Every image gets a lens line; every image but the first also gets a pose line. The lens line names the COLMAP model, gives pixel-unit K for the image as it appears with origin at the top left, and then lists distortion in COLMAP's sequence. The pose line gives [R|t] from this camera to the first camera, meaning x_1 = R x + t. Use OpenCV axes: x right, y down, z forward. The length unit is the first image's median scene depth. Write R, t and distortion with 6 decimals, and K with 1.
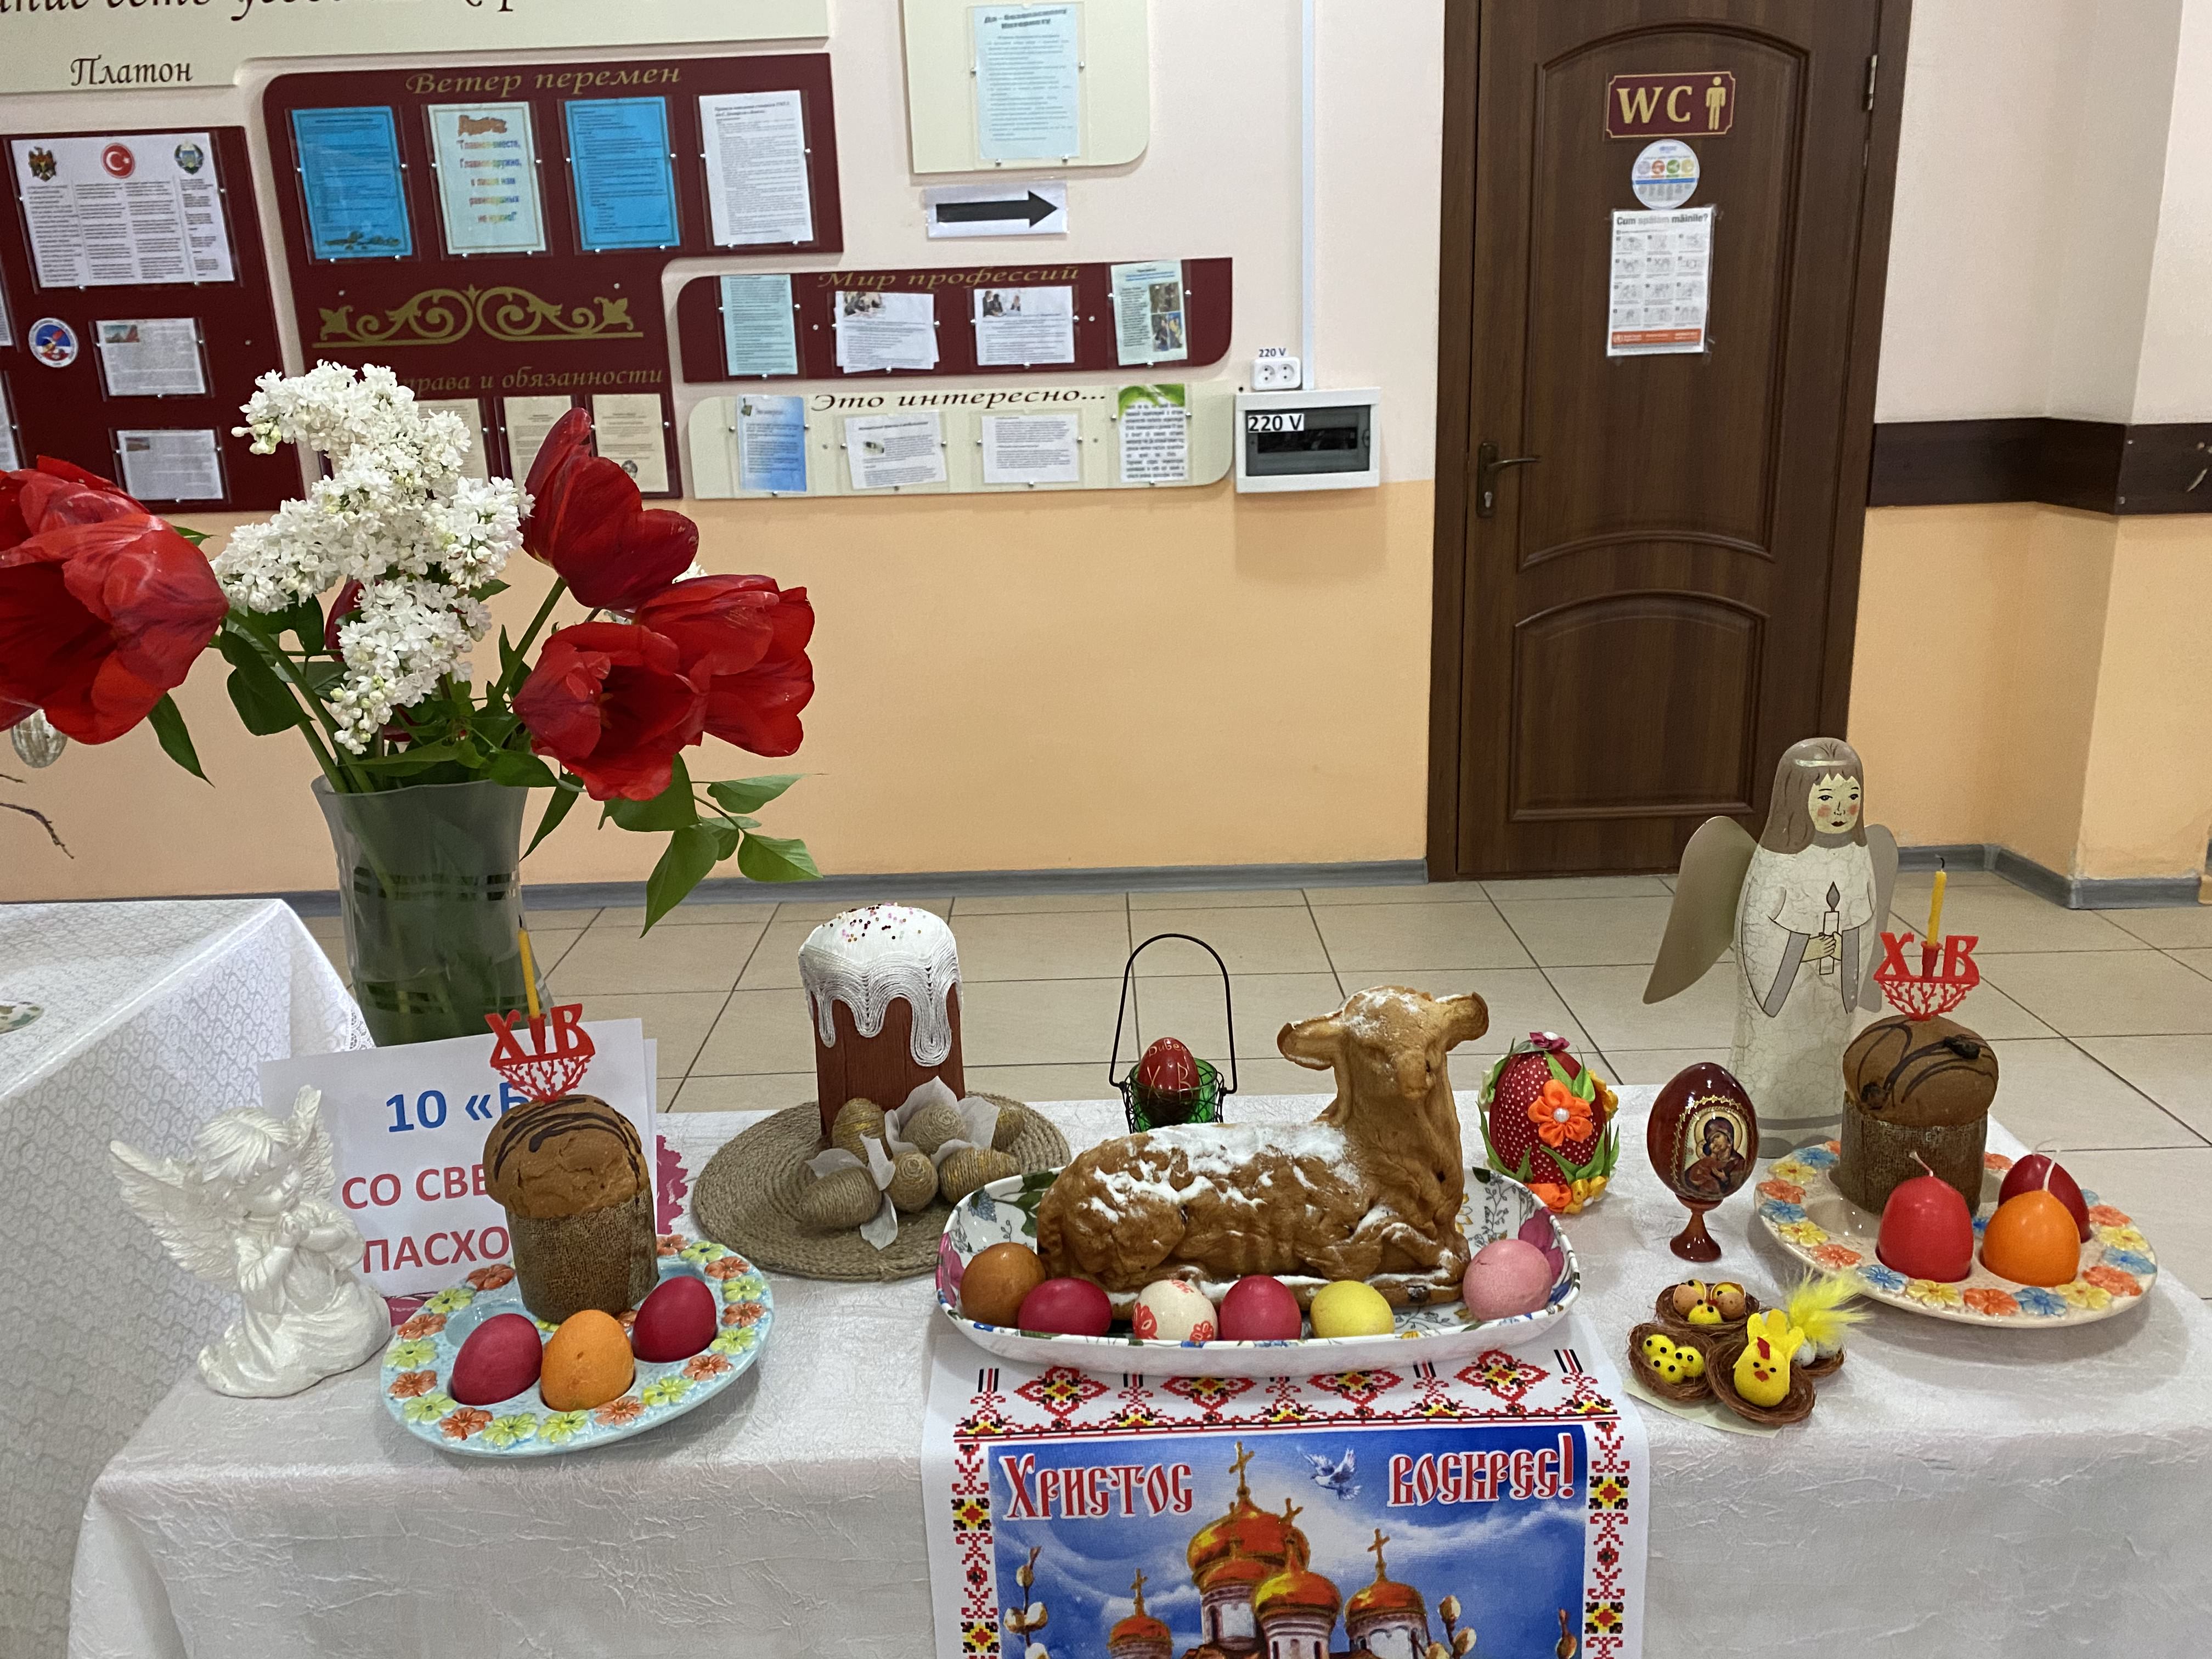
lens RADIAL K [[1662.5, 0, 1100.6], [0, 1662.5, 829.5], [0, 0, 1]] dist [0.012531, -0.015024]
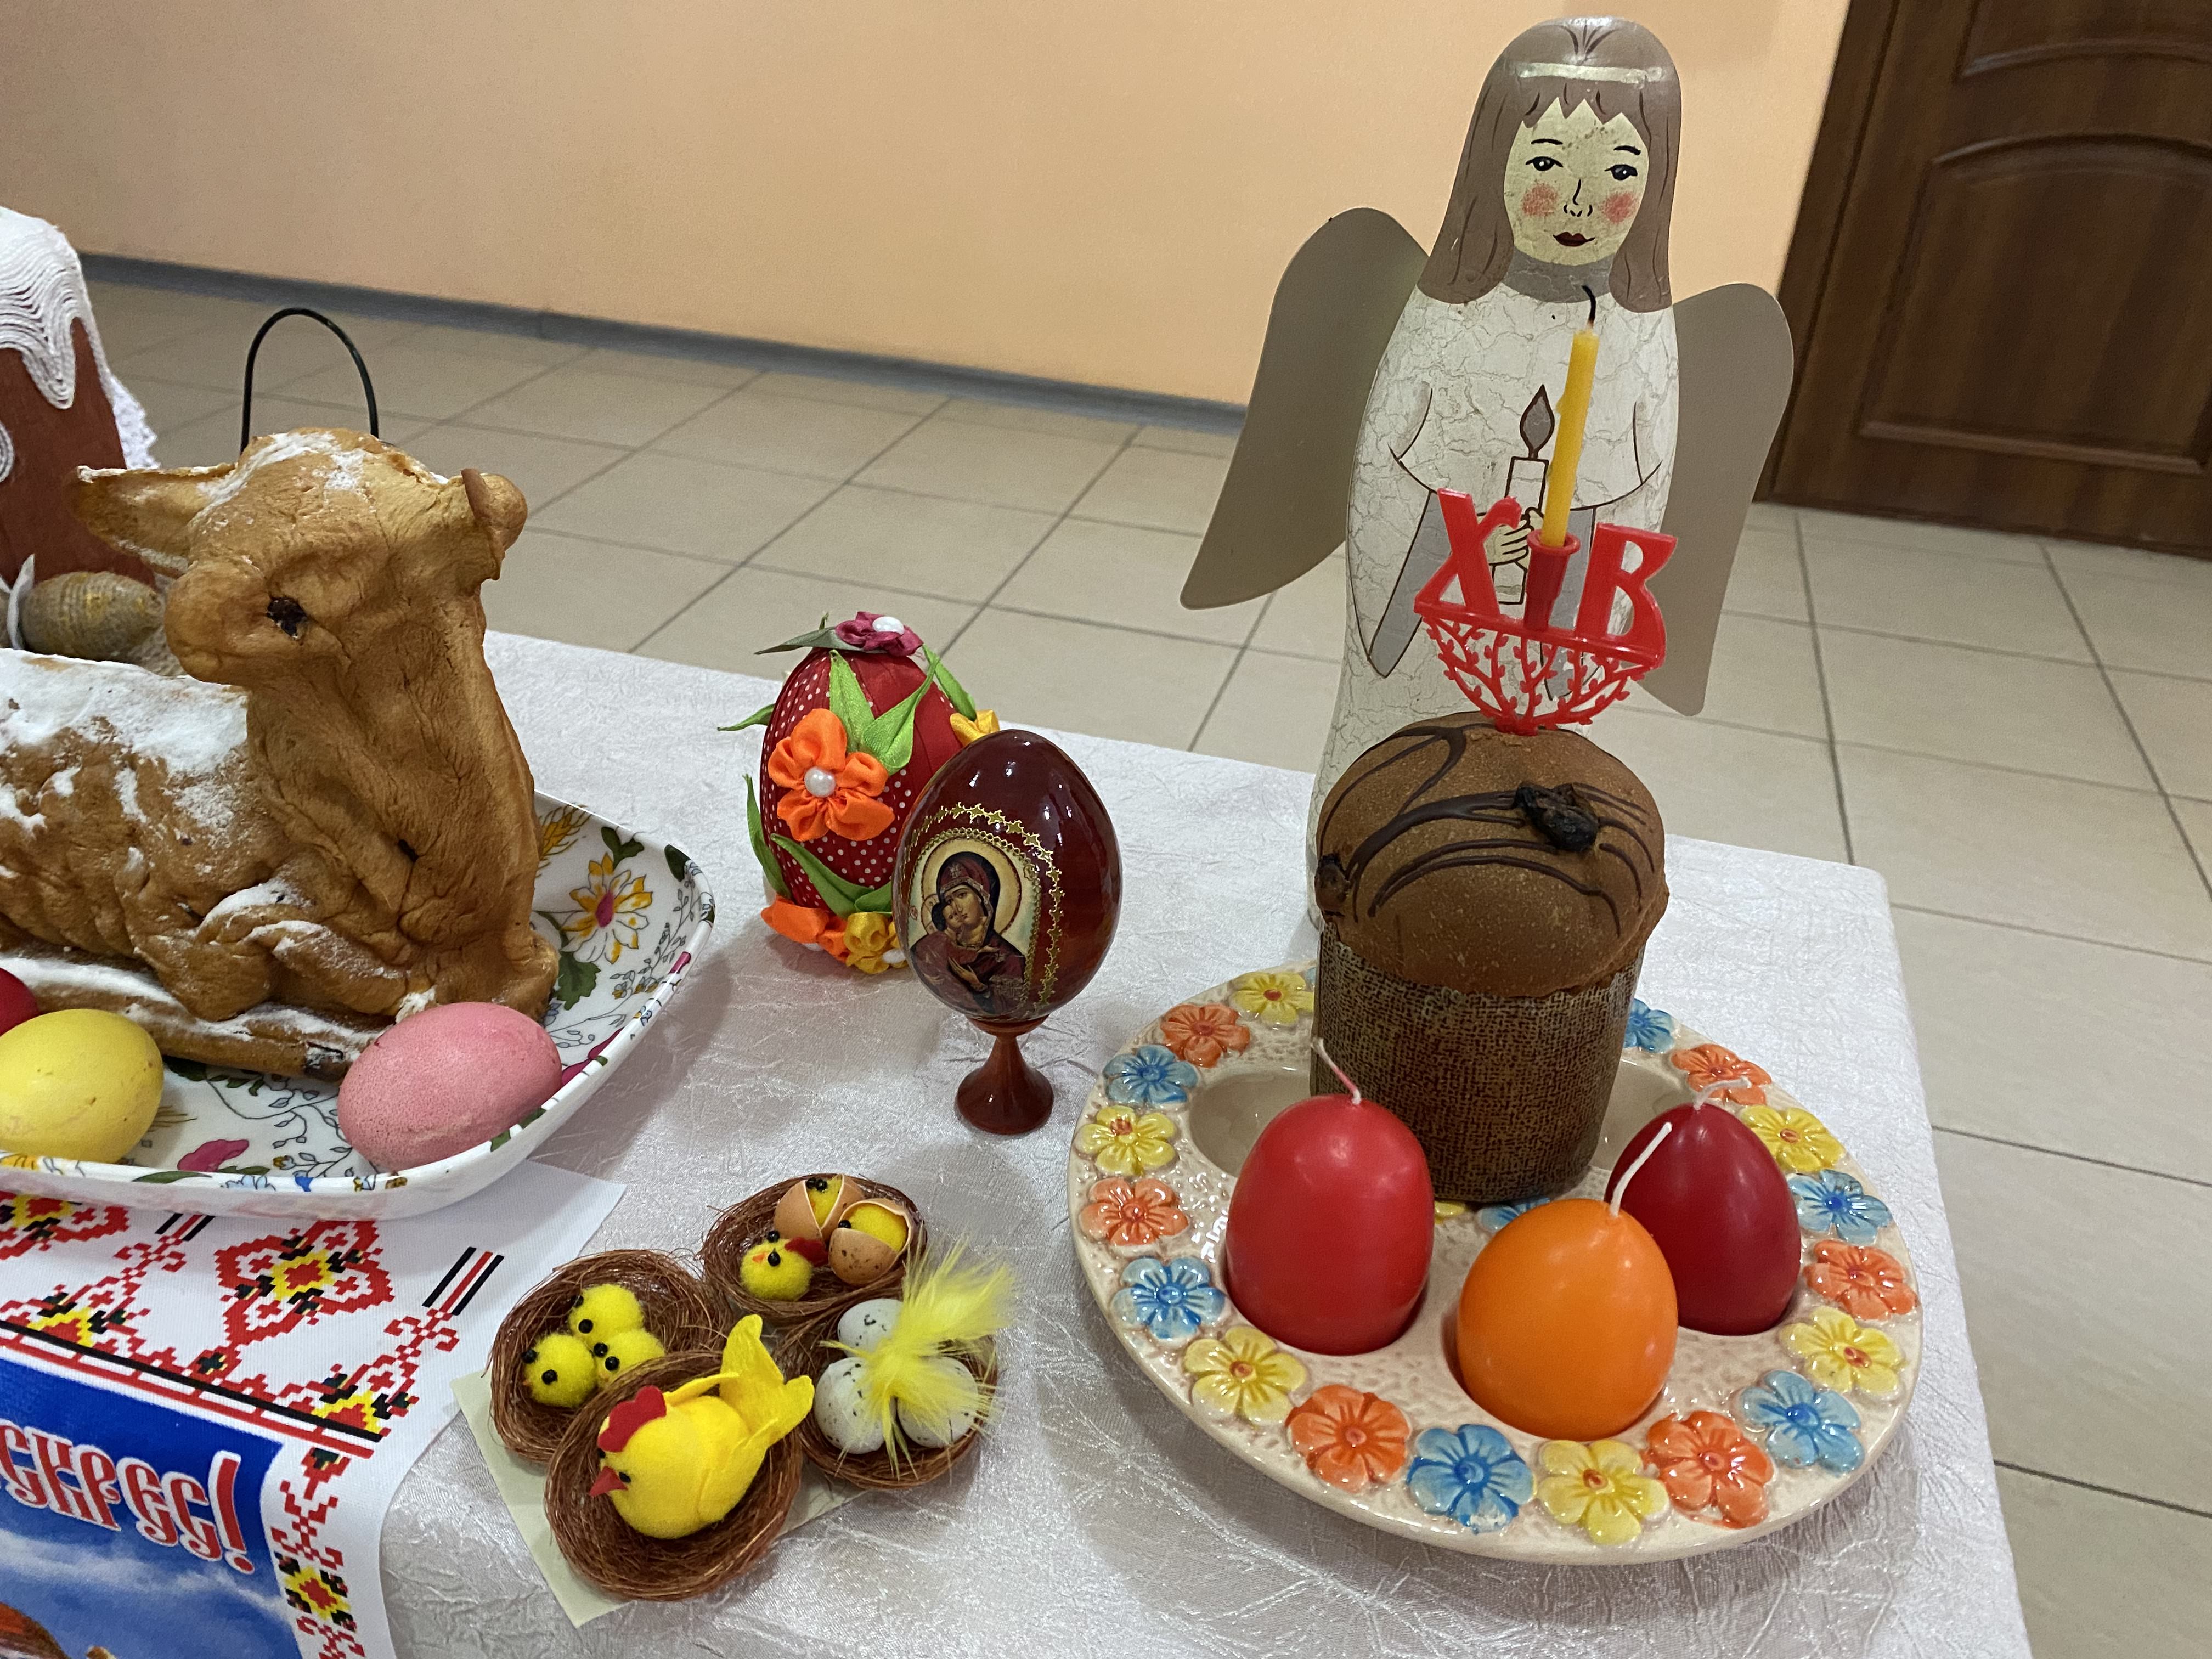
lens RADIAL K [[1662.5, 0, 1104.6], [0, 1662.5, 868.9], [0, 0, 1]] dist [0.012531, -0.015024]
pose [[0.955856, 0.212662, -0.202768, 0.491741], [-0.147851, 0.944441, 0.293550, 0.043343], [0.253929, -0.250612, 0.934192, 0.599936]]
